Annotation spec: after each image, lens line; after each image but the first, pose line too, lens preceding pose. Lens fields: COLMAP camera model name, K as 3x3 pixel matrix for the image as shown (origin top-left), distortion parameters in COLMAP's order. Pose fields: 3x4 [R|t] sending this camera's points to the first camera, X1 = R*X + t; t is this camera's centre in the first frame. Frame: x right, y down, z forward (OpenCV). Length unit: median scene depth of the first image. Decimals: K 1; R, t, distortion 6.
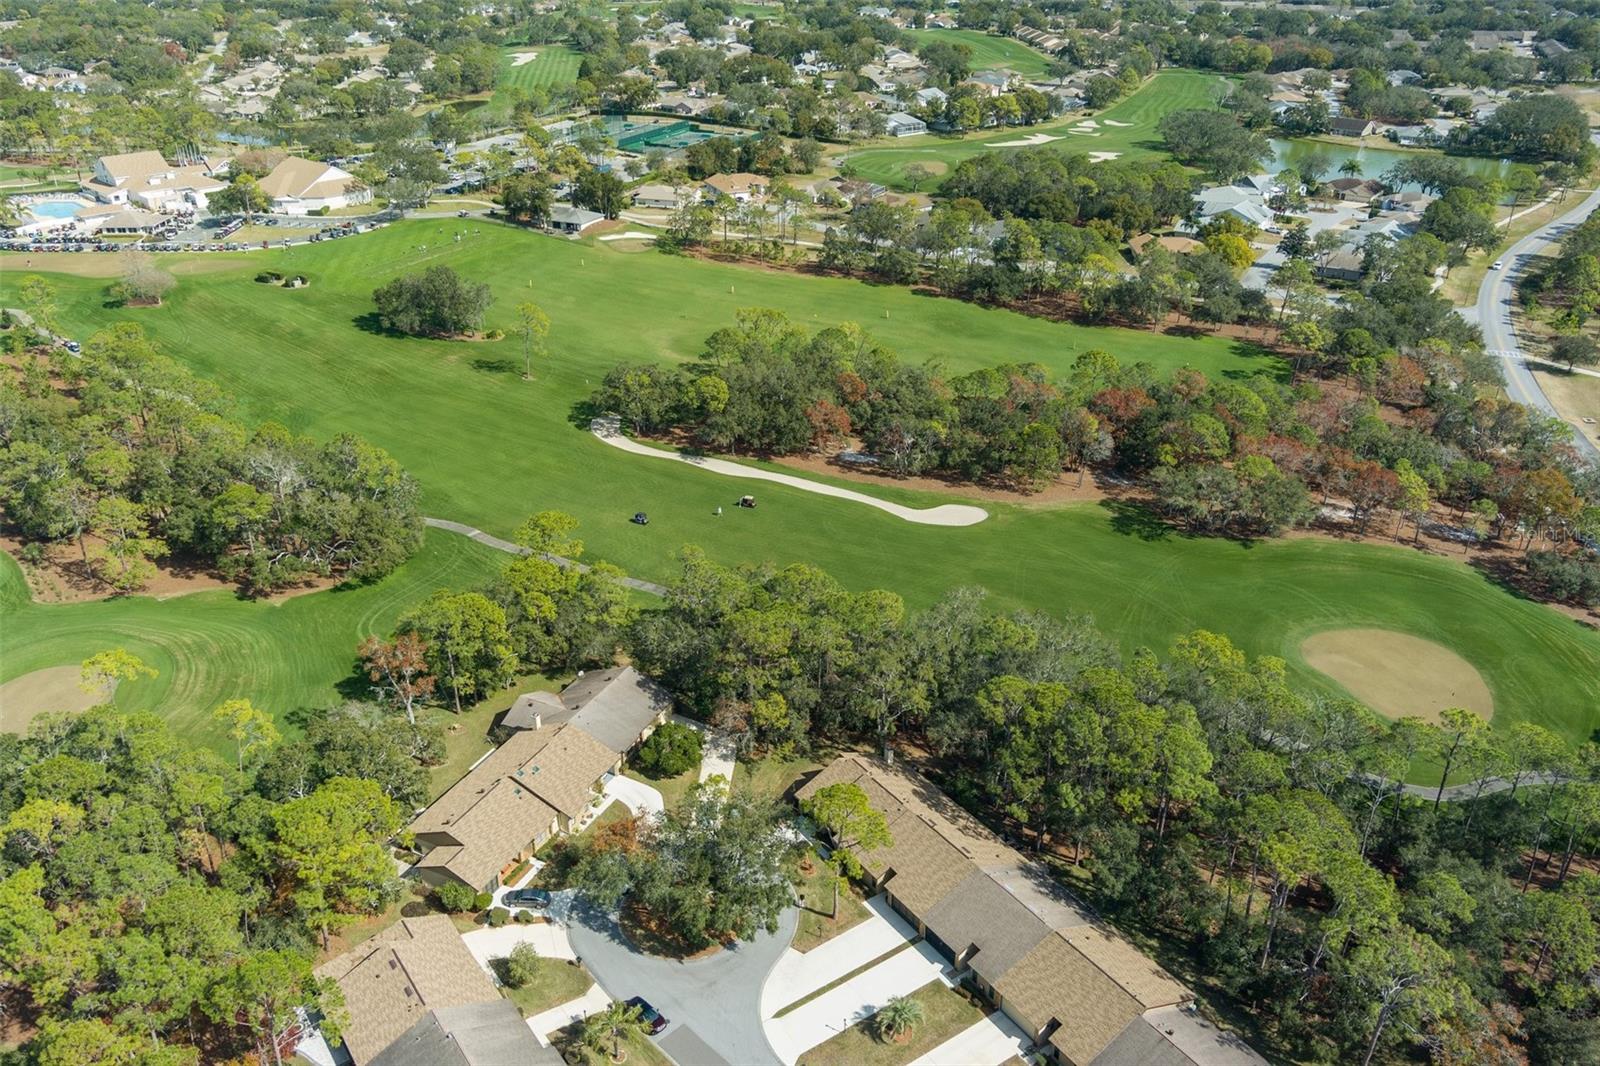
lens RADIAL K [[1284.4, 0, 795.0], [0, 1284.4, 539.6], [0, 0, 1]] dist [-0.001674, 0.005106]
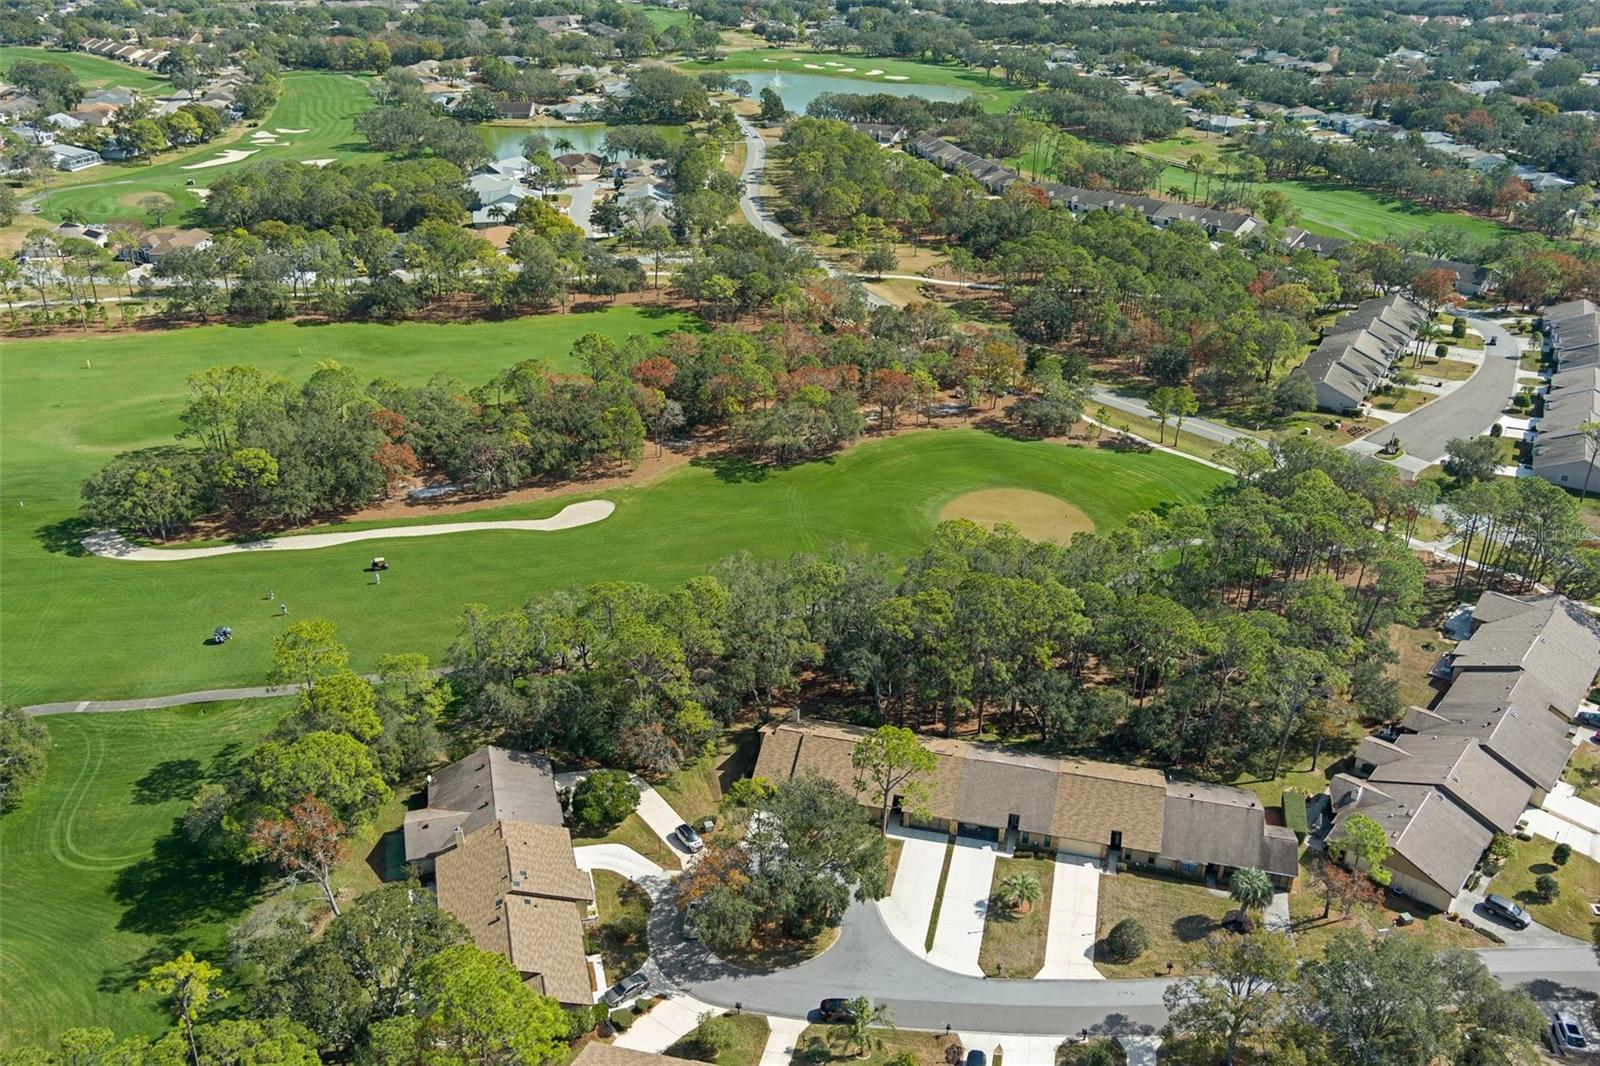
lens RADIAL K [[1284.4, 0, 799.4], [0, 1284.4, 537.6], [0, 0, 1]] dist [-0.001674, 0.005106]
pose [[0.747438, -0.294387, 0.595544, -0.338775], [0.294281, 0.950423, 0.100472, -0.049756], [-0.595596, 0.100161, 0.797015, 0.097267]]
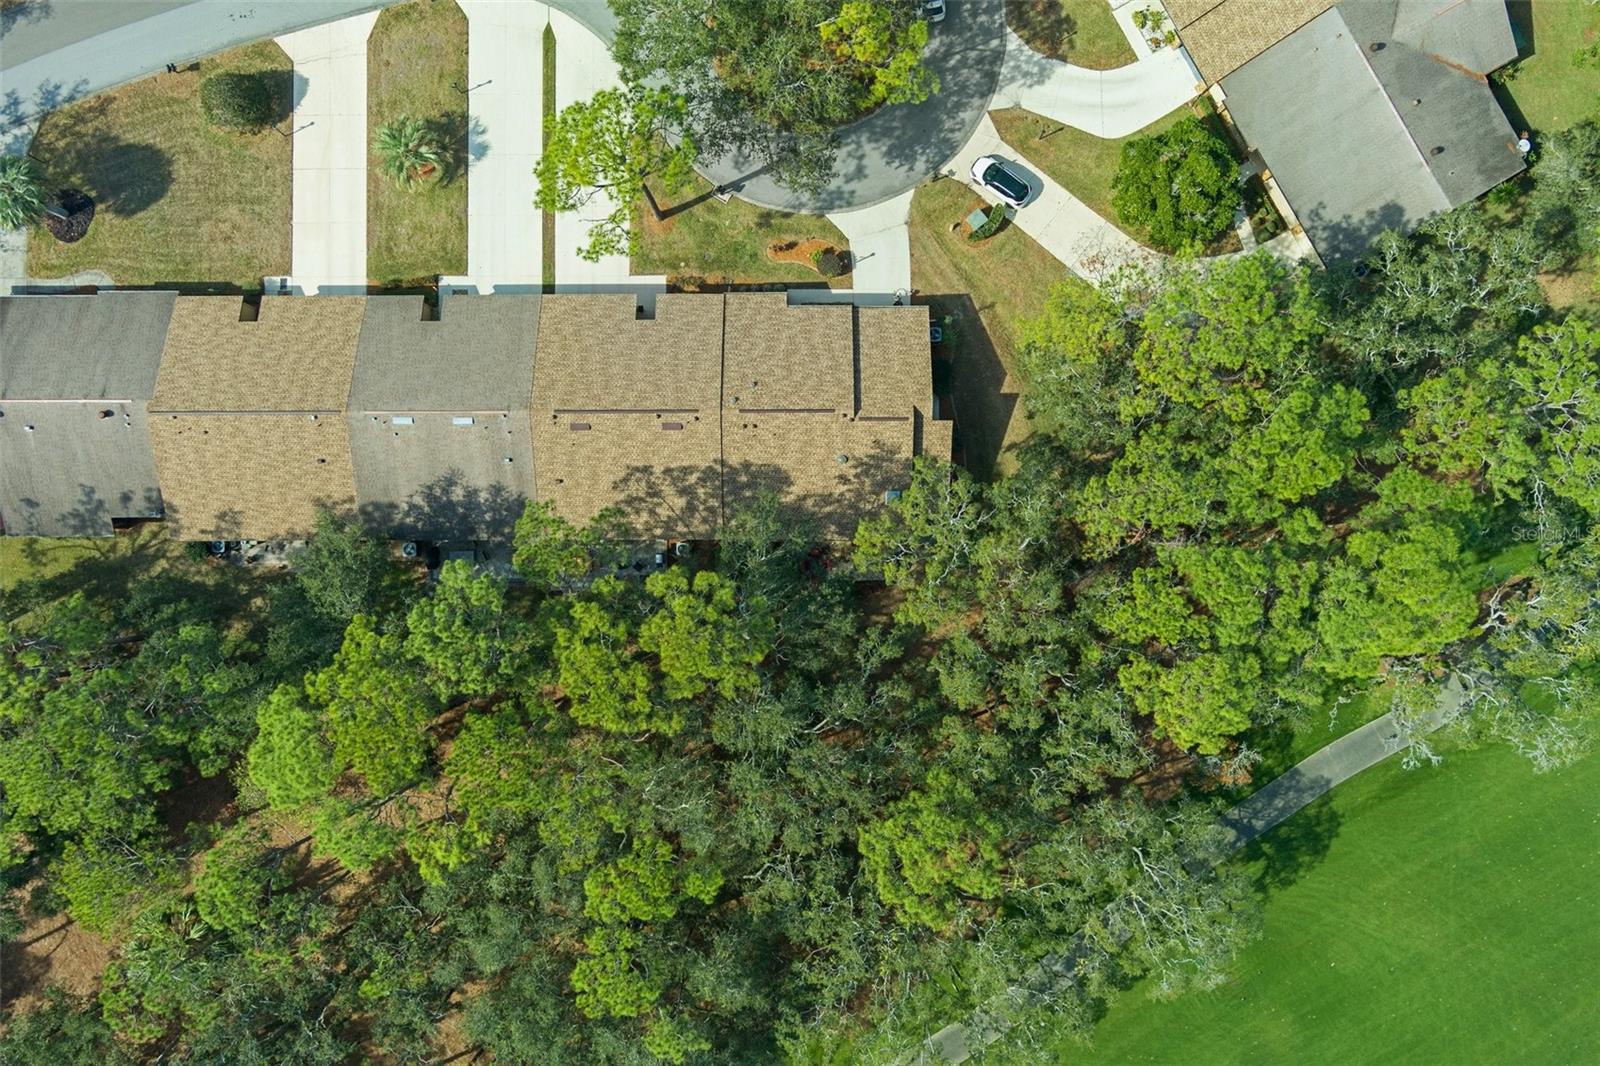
lens RADIAL K [[1284.4, 0, 798.2], [0, 1284.4, 534.1], [0, 0, 1]] dist [-0.001674, 0.005106]
pose [[-0.560403, 0.828202, 0.005413, 0.068159], [-0.364164, -0.252271, 0.896518, -0.185395], [0.743864, 0.500440, 0.442975, 0.502256]]
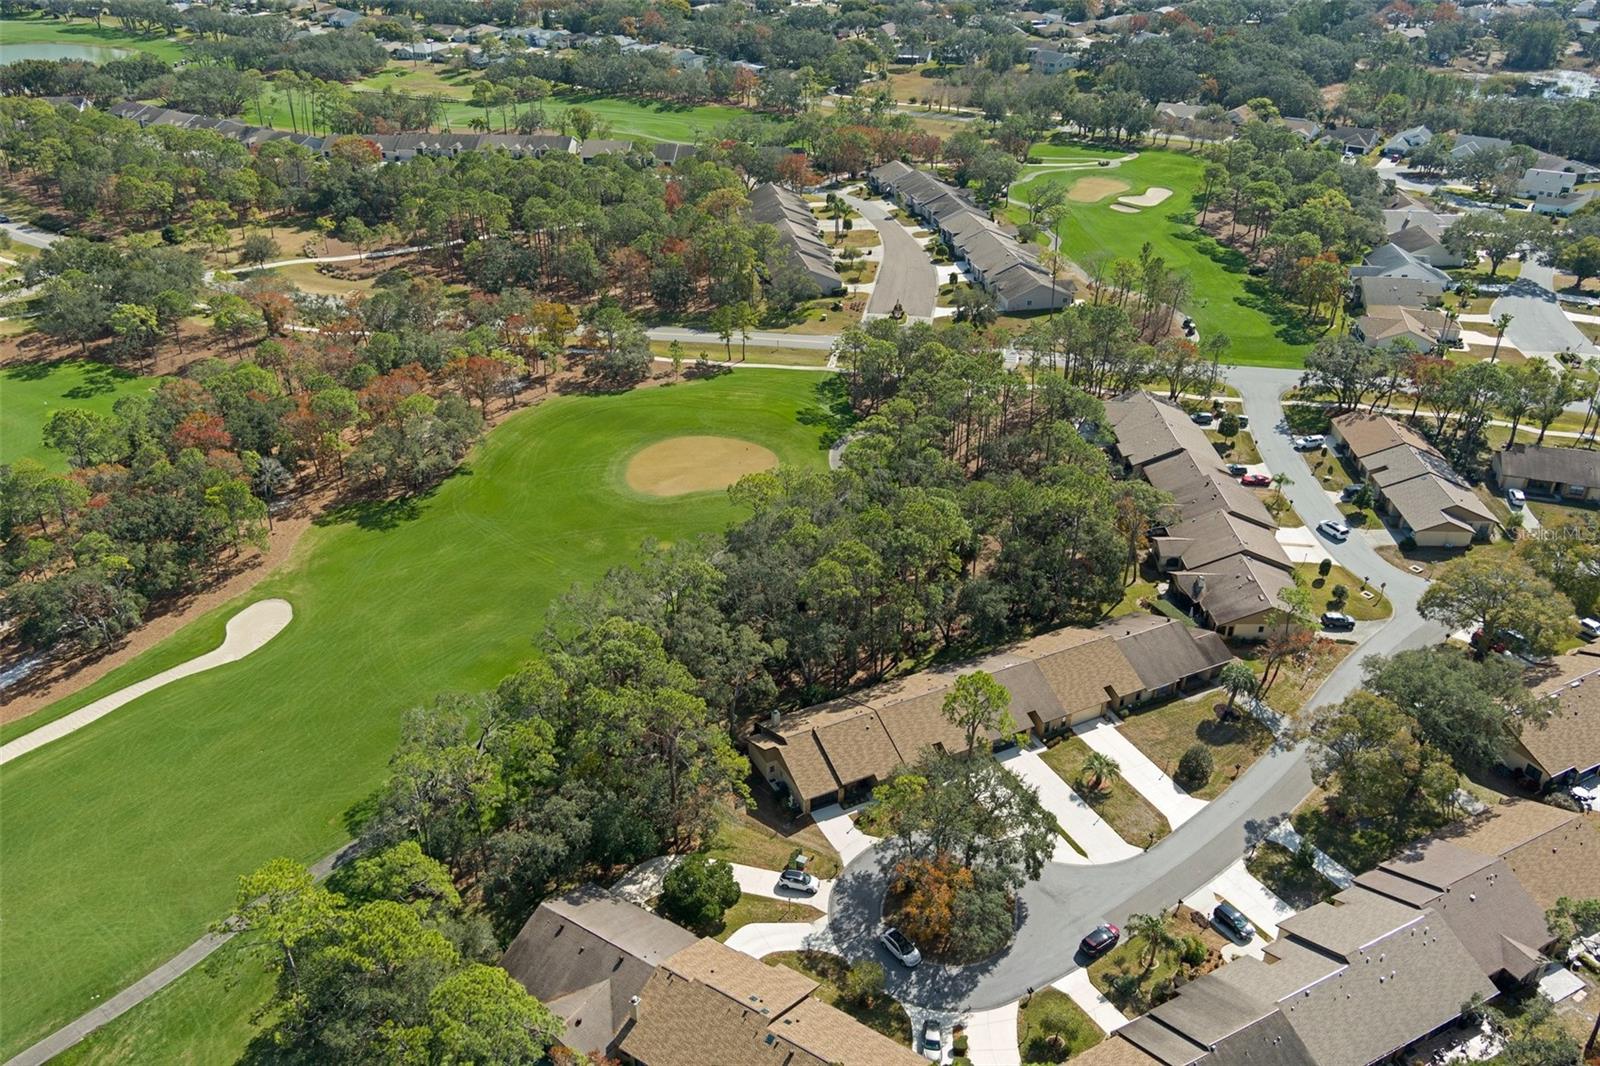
lens RADIAL K [[1284.4, 0, 797.3], [0, 1284.4, 530.2], [0, 0, 1]] dist [-0.001674, 0.005106]
pose [[0.128327, -0.484506, 0.865324, -0.469063], [0.446377, 0.807377, 0.385863, -0.212585], [-0.885596, 0.336744, 0.319880, 0.415537]]
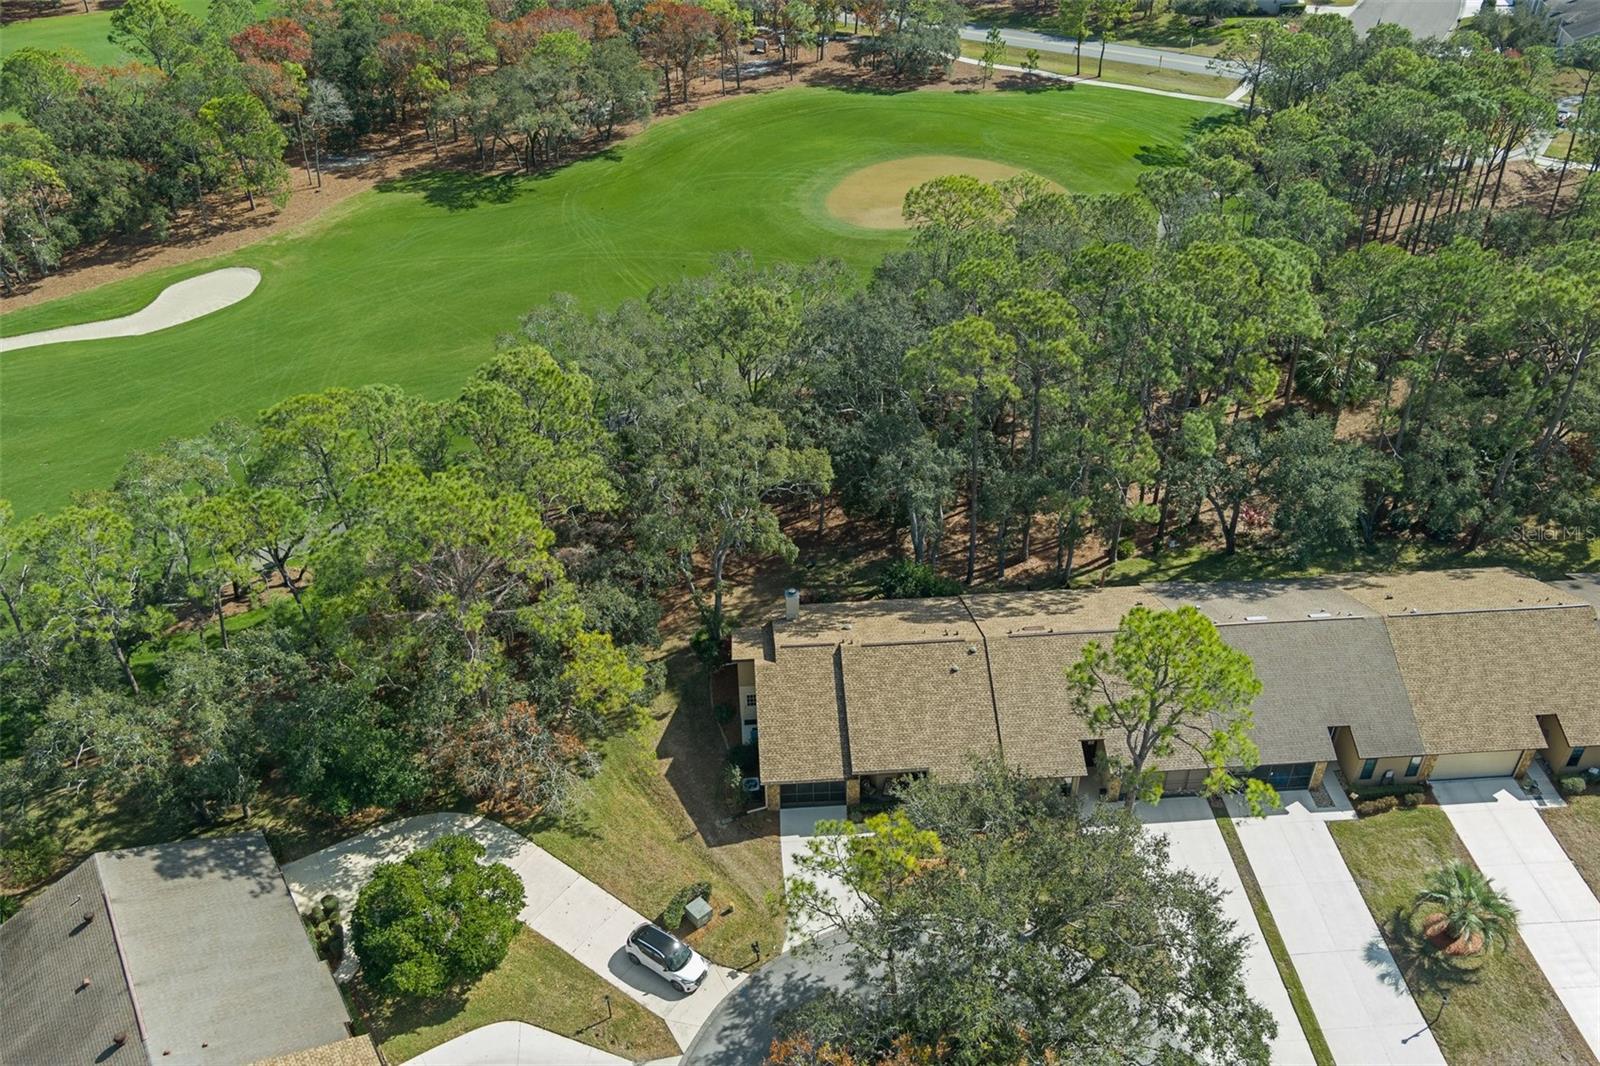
lens RADIAL K [[1284.4, 0, 801.2], [0, 1284.4, 539.6], [0, 0, 1]] dist [-0.001674, 0.005106]
pose [[0.506249, -0.512558, 0.693539, -0.169285], [0.400268, 0.851991, 0.337486, -0.012105], [-0.763870, 0.106750, 0.636481, 0.454240]]
